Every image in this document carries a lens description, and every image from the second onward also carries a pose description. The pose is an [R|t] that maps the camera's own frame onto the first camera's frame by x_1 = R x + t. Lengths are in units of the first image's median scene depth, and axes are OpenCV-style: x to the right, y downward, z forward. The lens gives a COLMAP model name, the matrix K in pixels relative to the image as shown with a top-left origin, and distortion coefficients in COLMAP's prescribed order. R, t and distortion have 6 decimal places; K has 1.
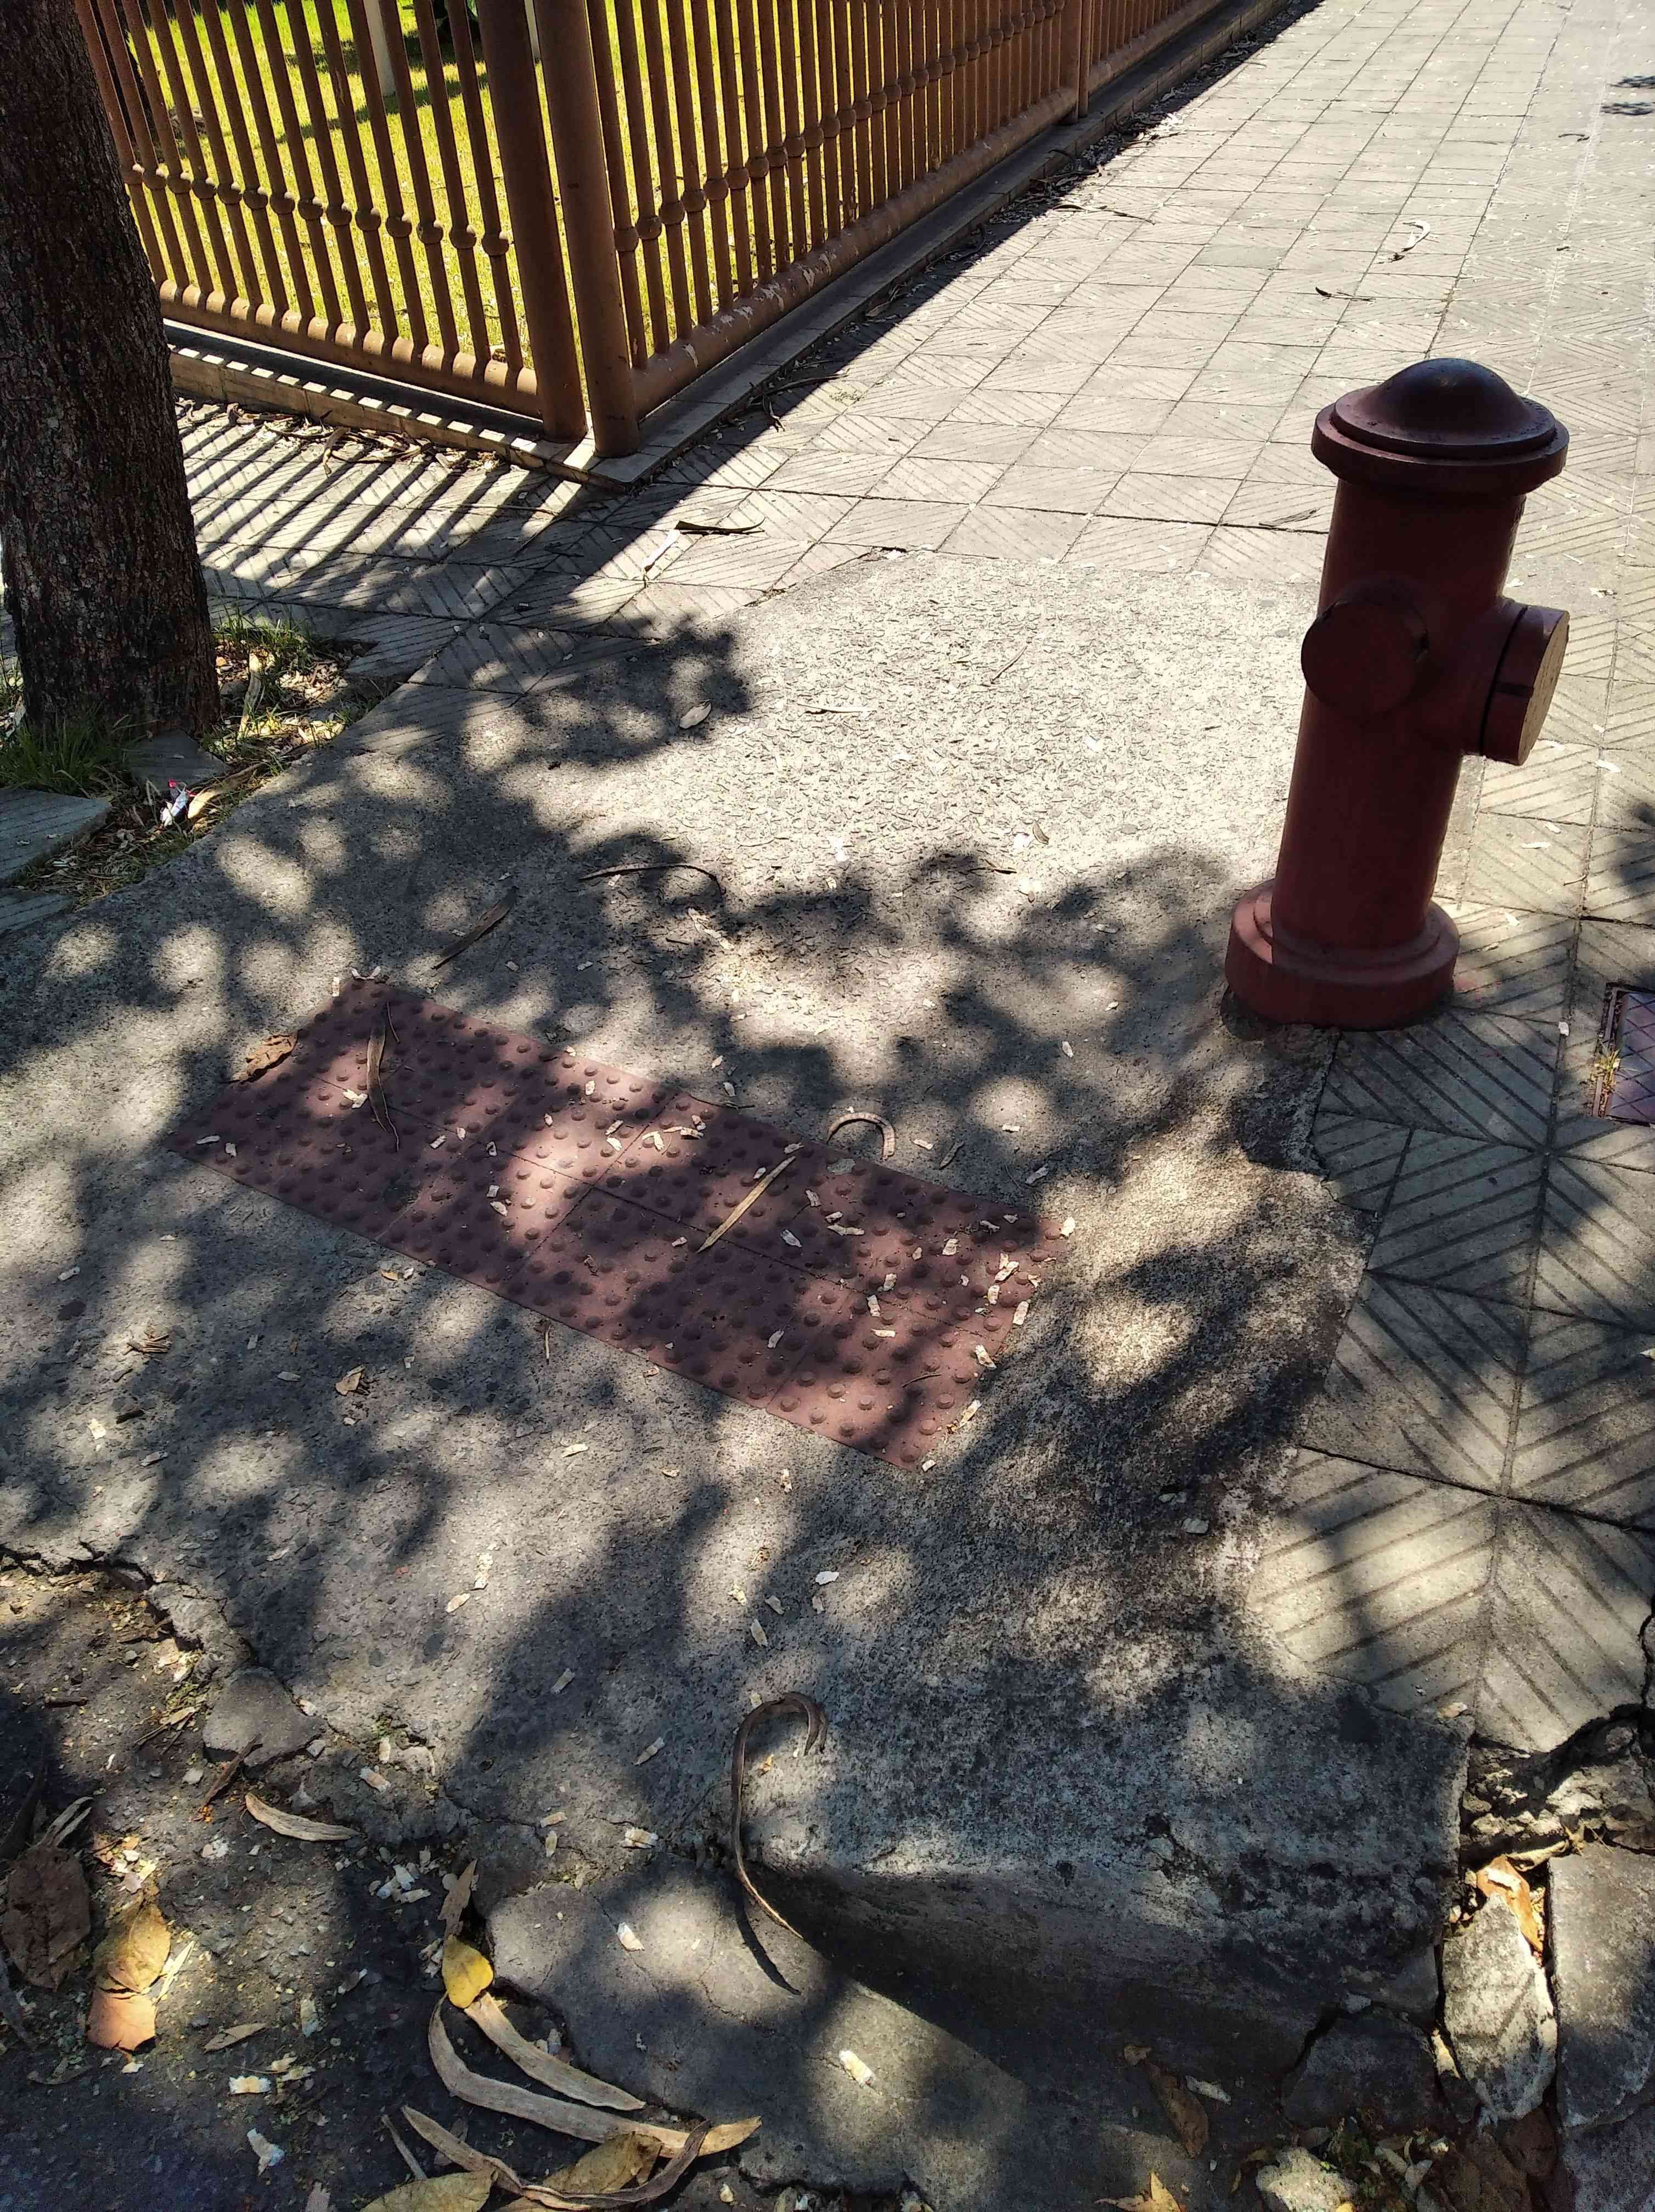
lens RADIAL K [[1696.1, 0, 822.8], [0, 1696.1, 1109.1], [0, 0, 1]] dist [0.032915, -0.030002]
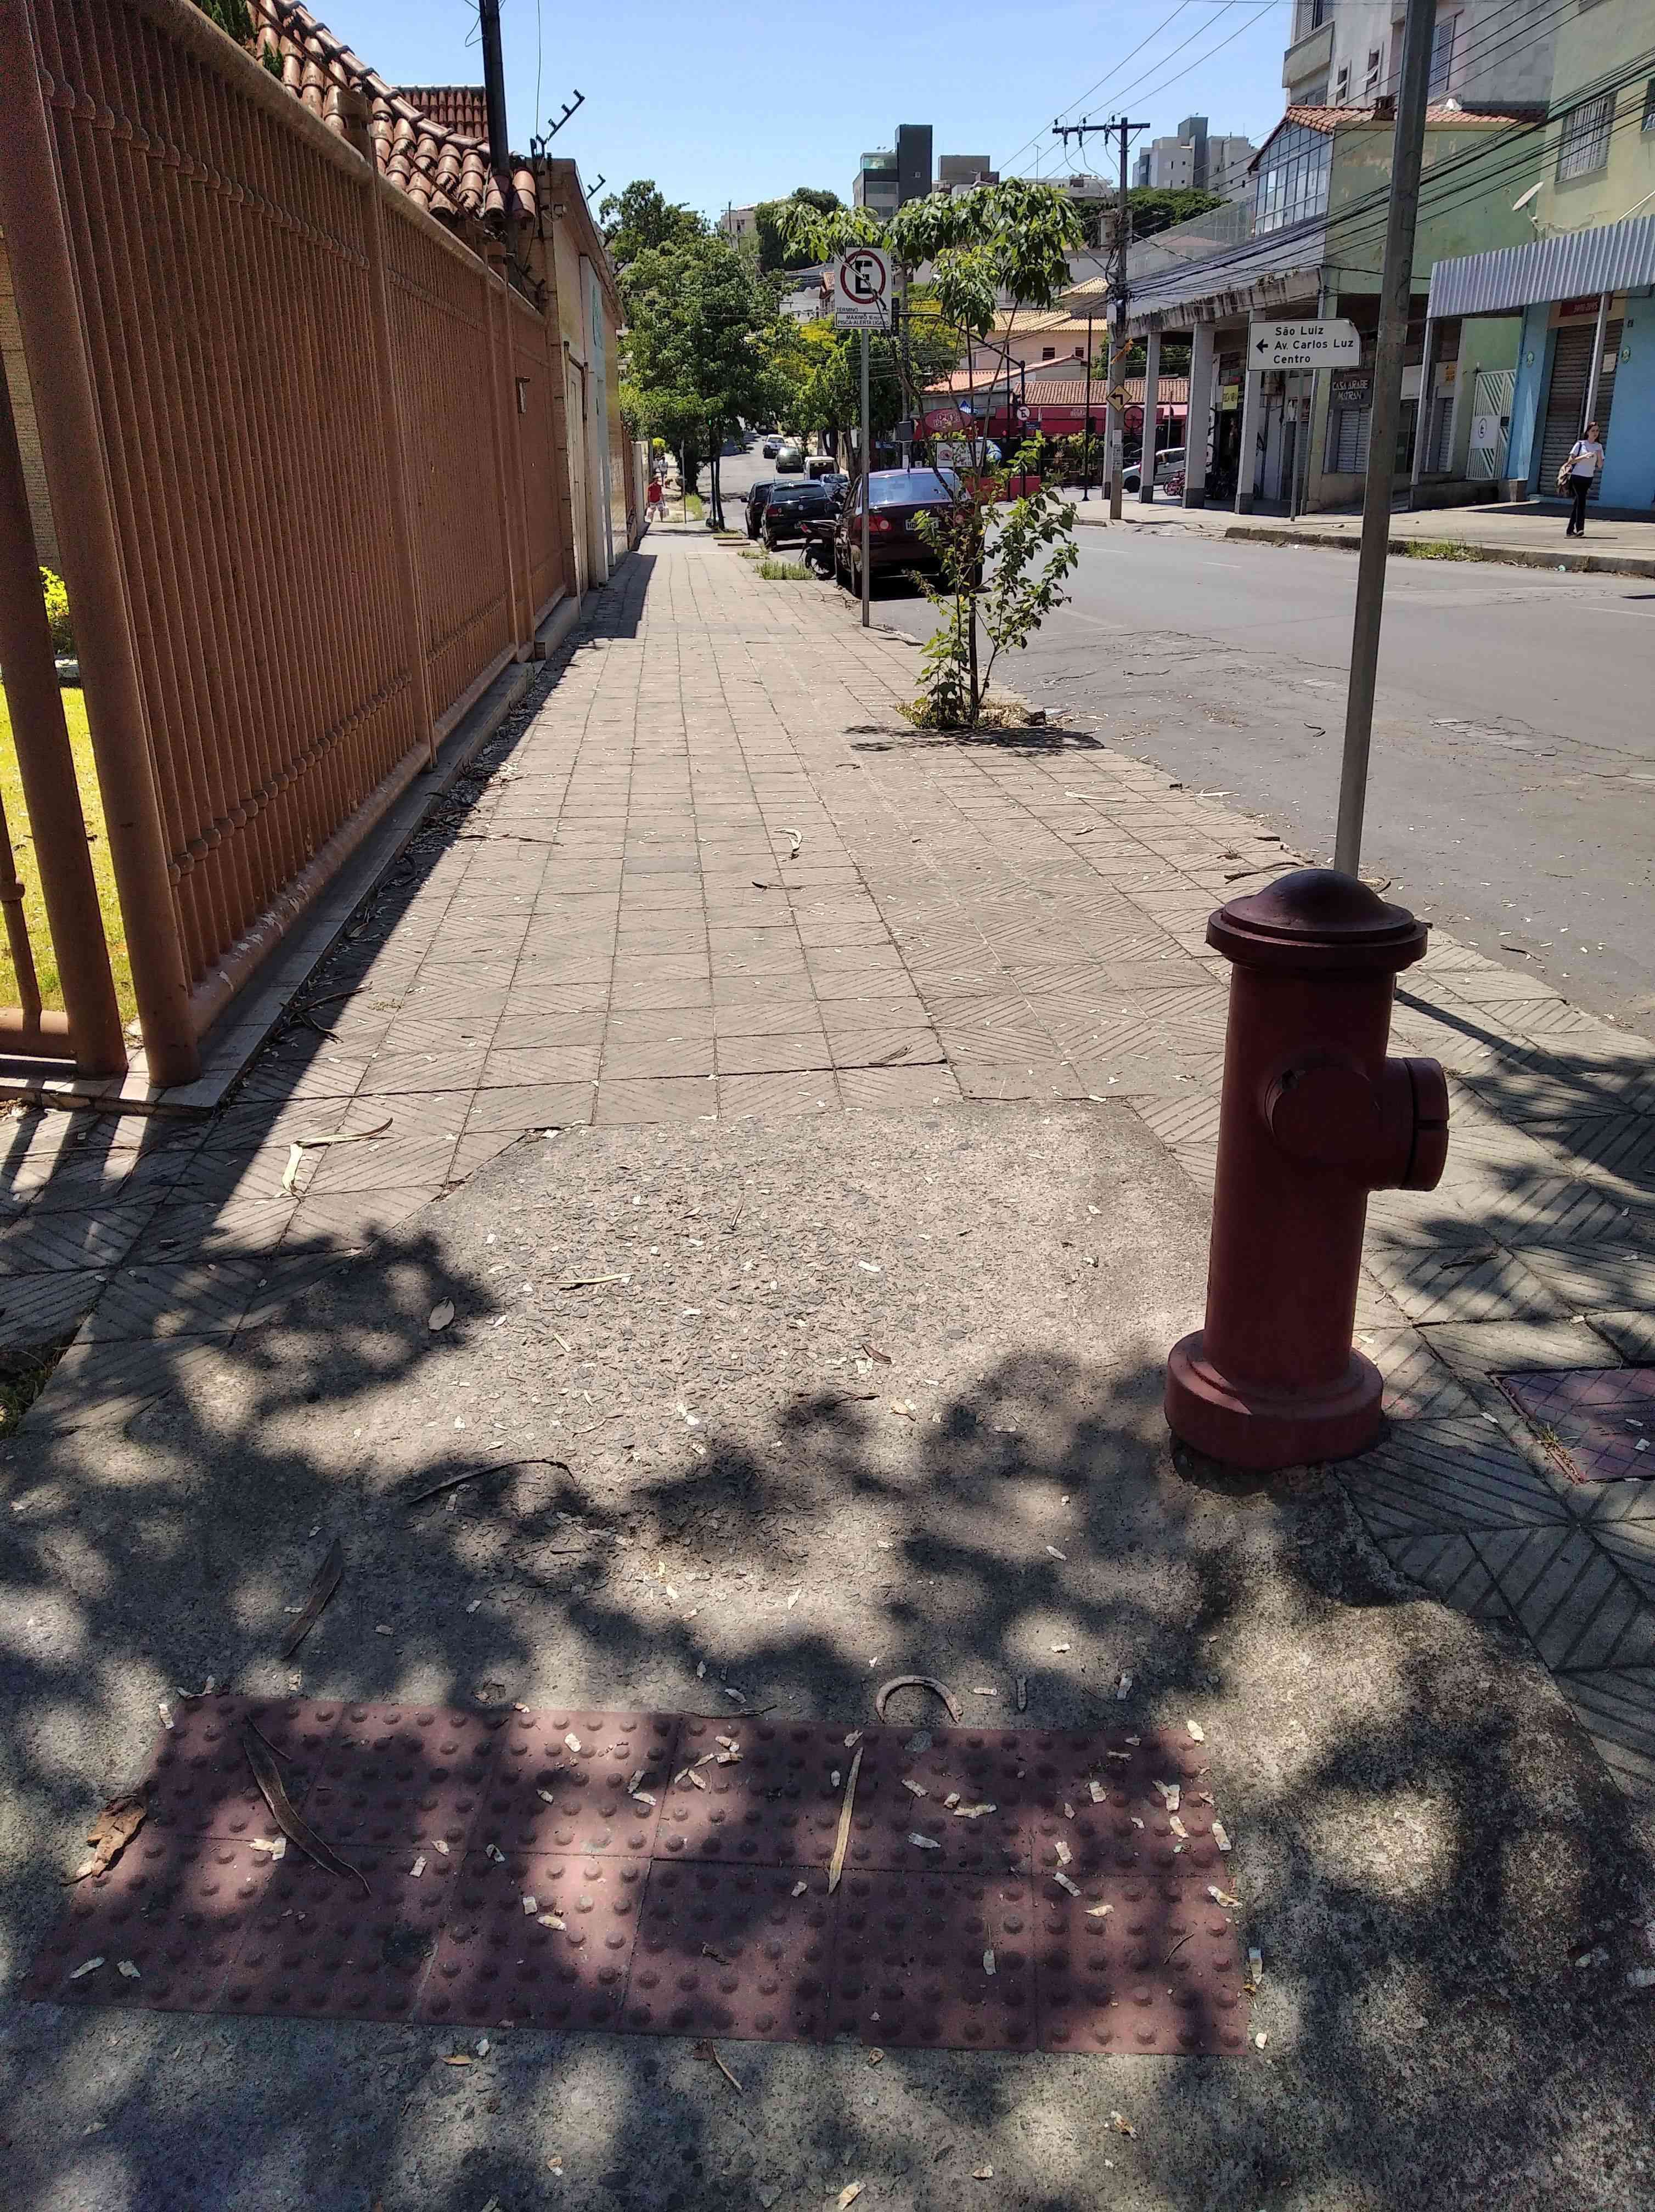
lens RADIAL K [[1696.1, 0, 830.3], [0, 1696.1, 1112.6], [0, 0, 1]] dist [0.032915, -0.030002]
pose [[0.888906, -0.127346, 0.440032, -0.299273], [0.265436, 0.926075, -0.268197, -0.041945], [-0.373349, 0.355202, 0.856996, 0.122957]]
